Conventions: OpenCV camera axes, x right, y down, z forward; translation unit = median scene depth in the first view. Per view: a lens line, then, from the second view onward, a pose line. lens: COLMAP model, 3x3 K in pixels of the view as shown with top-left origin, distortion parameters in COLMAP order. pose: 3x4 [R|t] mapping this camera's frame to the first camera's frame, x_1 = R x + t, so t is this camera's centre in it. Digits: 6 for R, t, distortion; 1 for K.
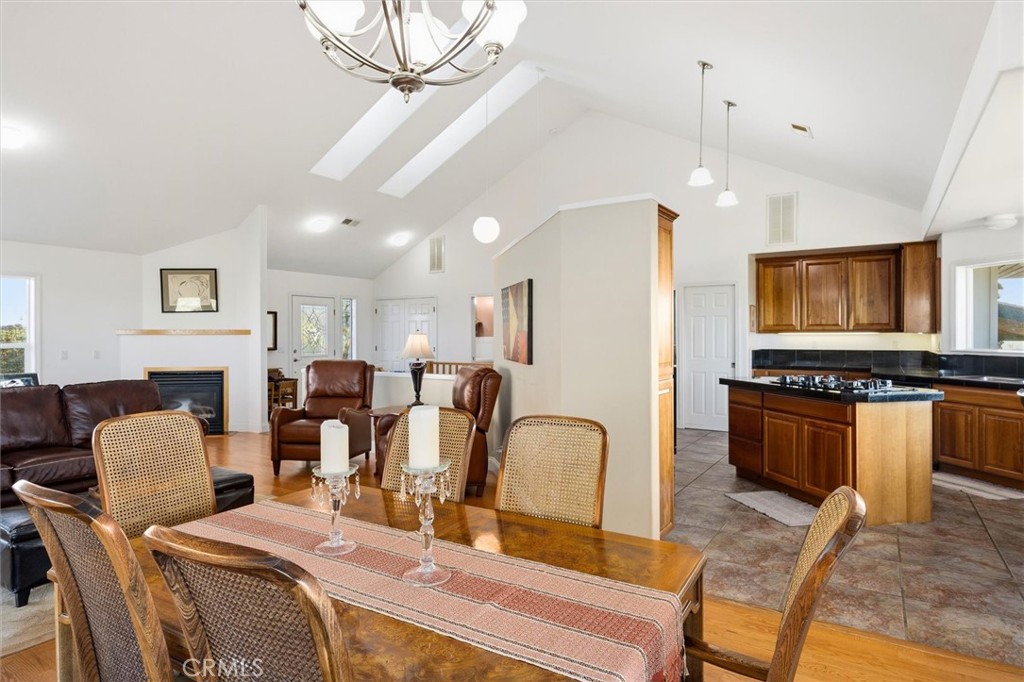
lens RADIAL K [[586.3, 0, 512.0], [0, 586.3, 341.0], [0, 0, 1]] dist [0.004421, 0.000816]
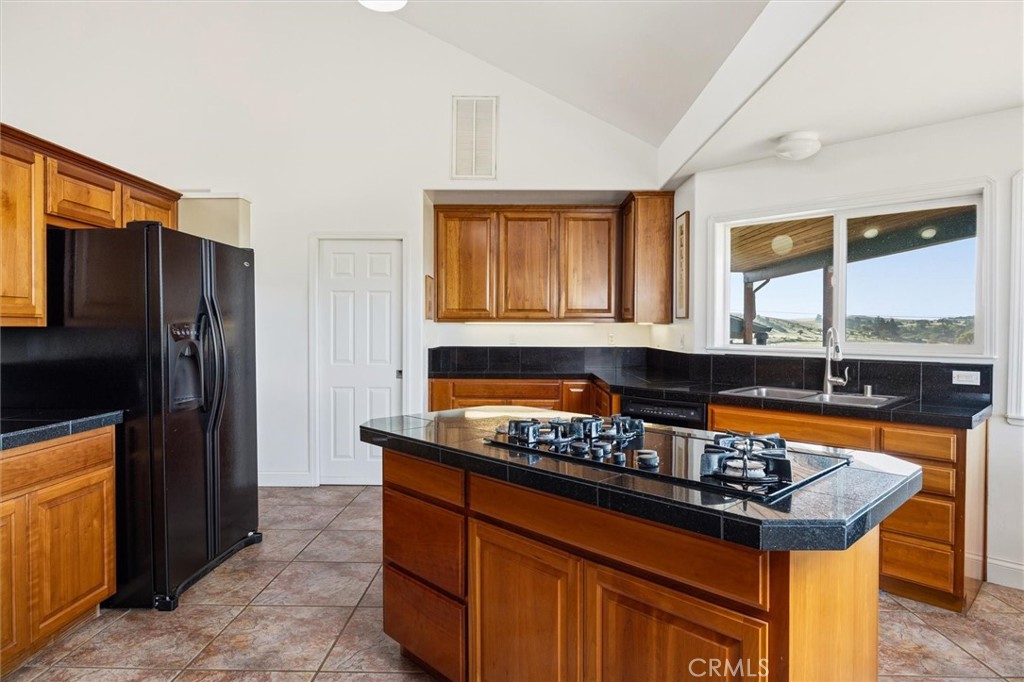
lens RADIAL K [[586.3, 0, 512.0], [0, 586.3, 341.0], [0, 0, 1]] dist [0.004421, 0.000816]
pose [[0.856872, -0.003957, 0.515514, 0.169858], [-0.002237, 0.999933, 0.011394, 0.000353], [-0.515525, -0.010917, 0.856805, 0.436193]]
